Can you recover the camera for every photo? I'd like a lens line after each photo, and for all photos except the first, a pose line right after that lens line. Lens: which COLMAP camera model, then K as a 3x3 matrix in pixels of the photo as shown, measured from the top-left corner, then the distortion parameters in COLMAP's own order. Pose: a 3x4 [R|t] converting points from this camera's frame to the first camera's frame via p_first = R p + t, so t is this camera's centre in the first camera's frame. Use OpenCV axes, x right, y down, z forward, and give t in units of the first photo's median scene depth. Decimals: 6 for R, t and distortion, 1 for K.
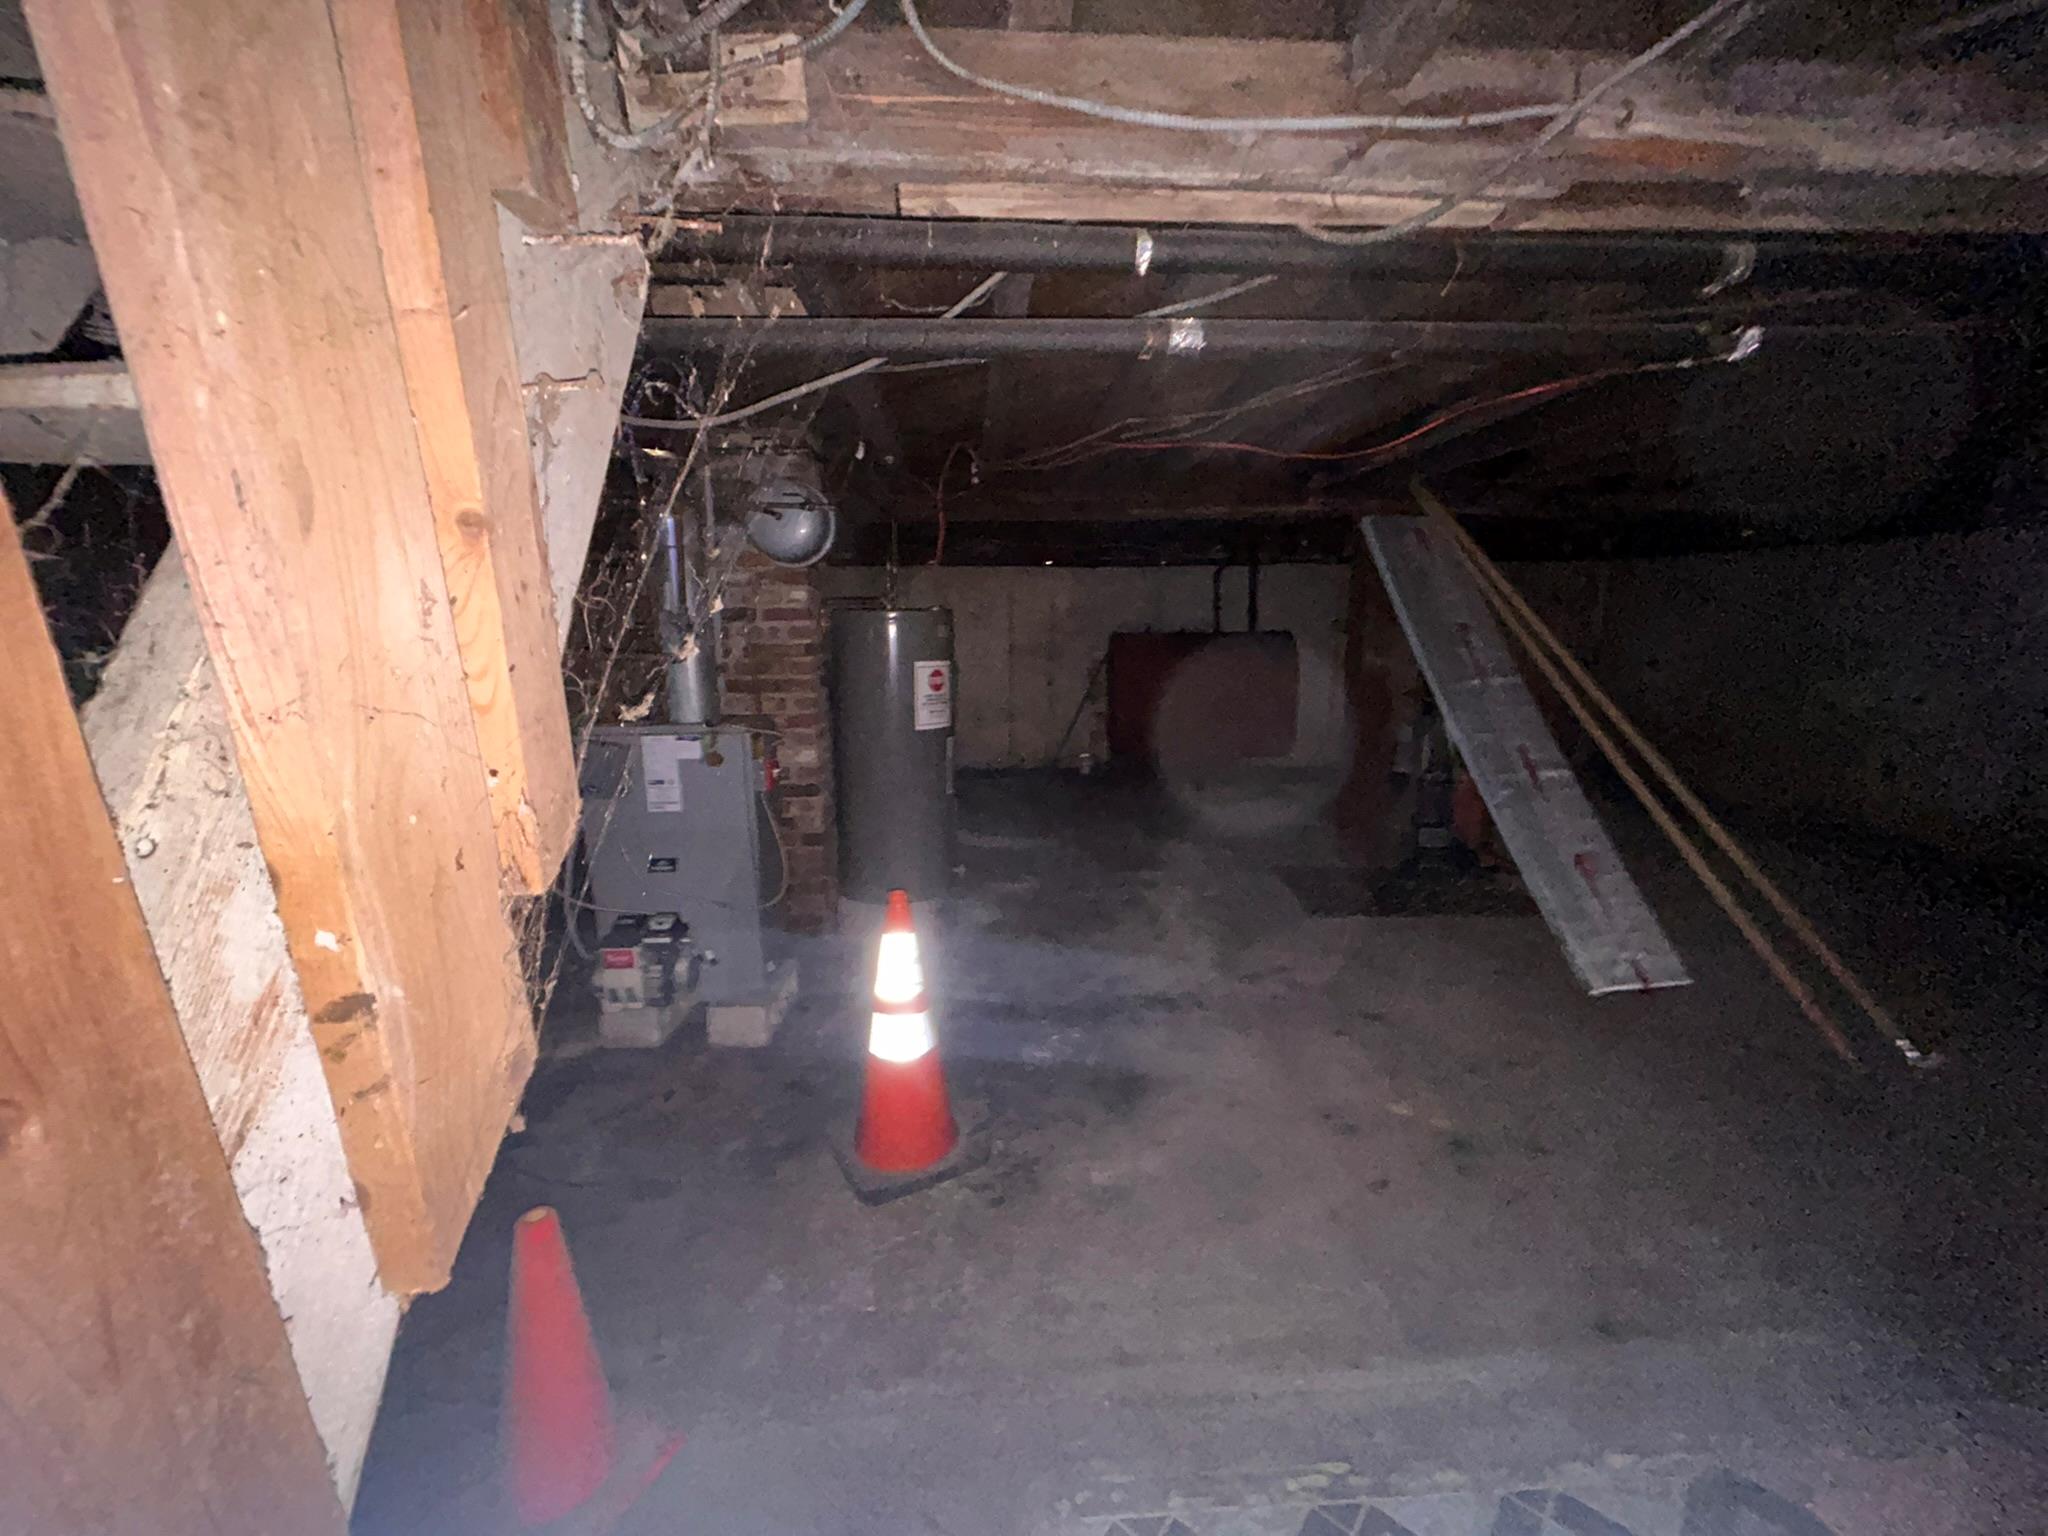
lens RADIAL K [[827.3, 0, 1023.9], [0, 827.3, 768.9], [0, 0, 1]] dist [-0.002113, 0.001160]
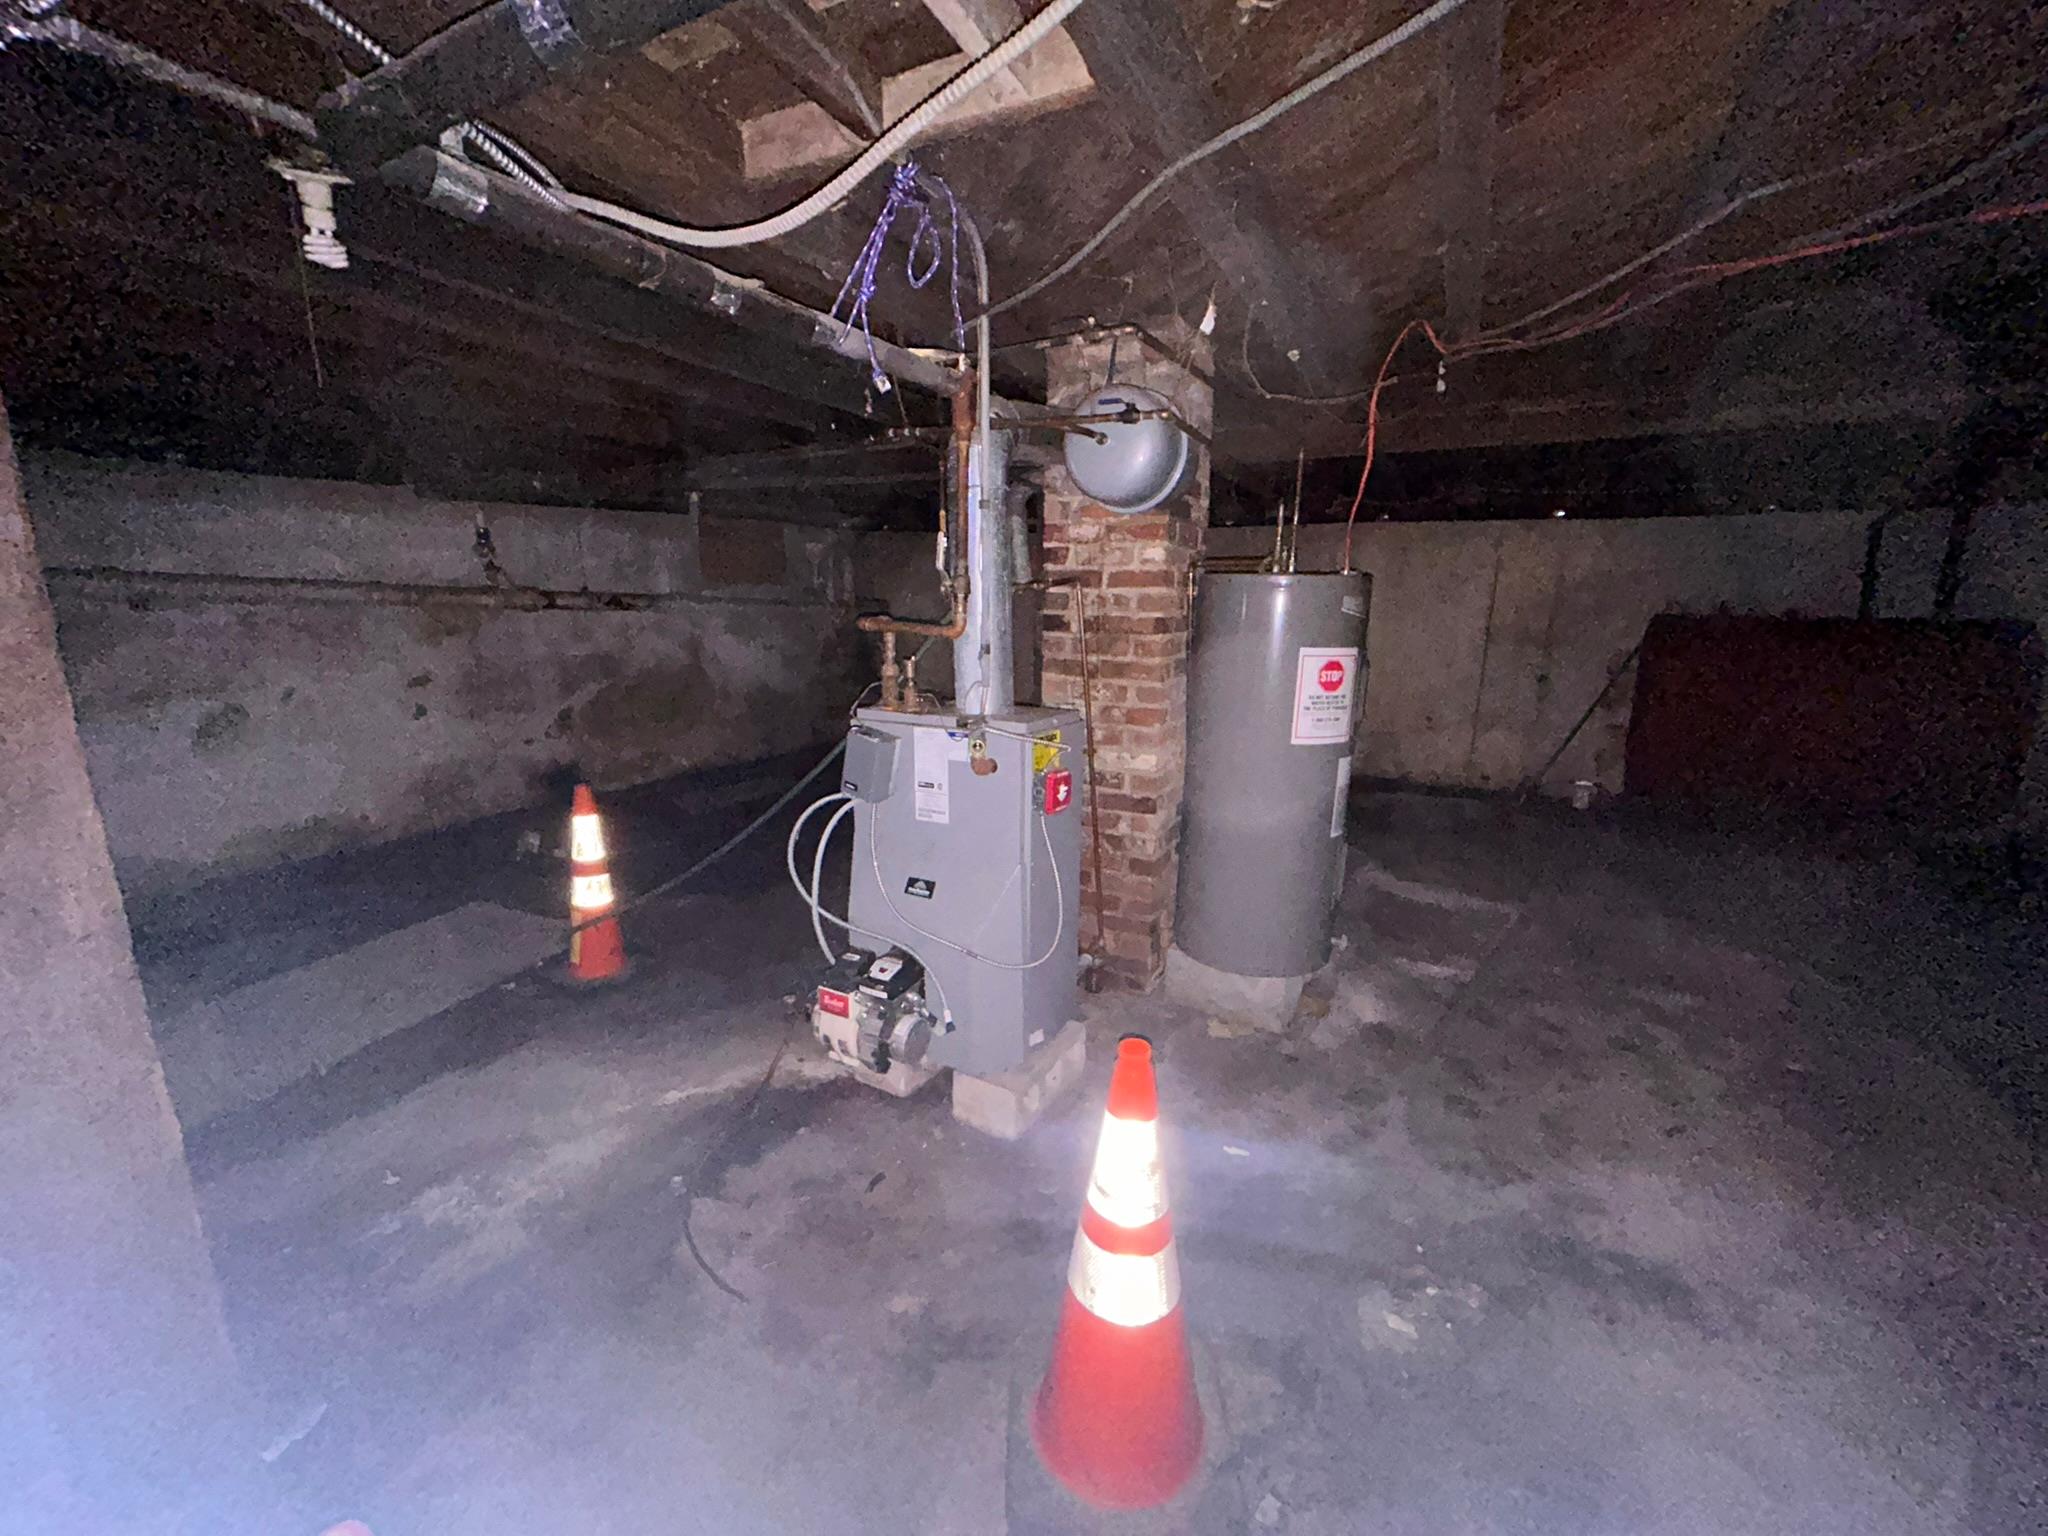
lens RADIAL K [[827.3, 0, 1021.4], [0, 827.3, 770.0], [0, 0, 1]] dist [-0.002113, 0.001160]
pose [[0.856226, 0.121406, -0.502133, 0.031151], [-0.104784, 0.992603, 0.061317, -0.044617], [0.505863, 0.000114, 0.862614, 0.272864]]
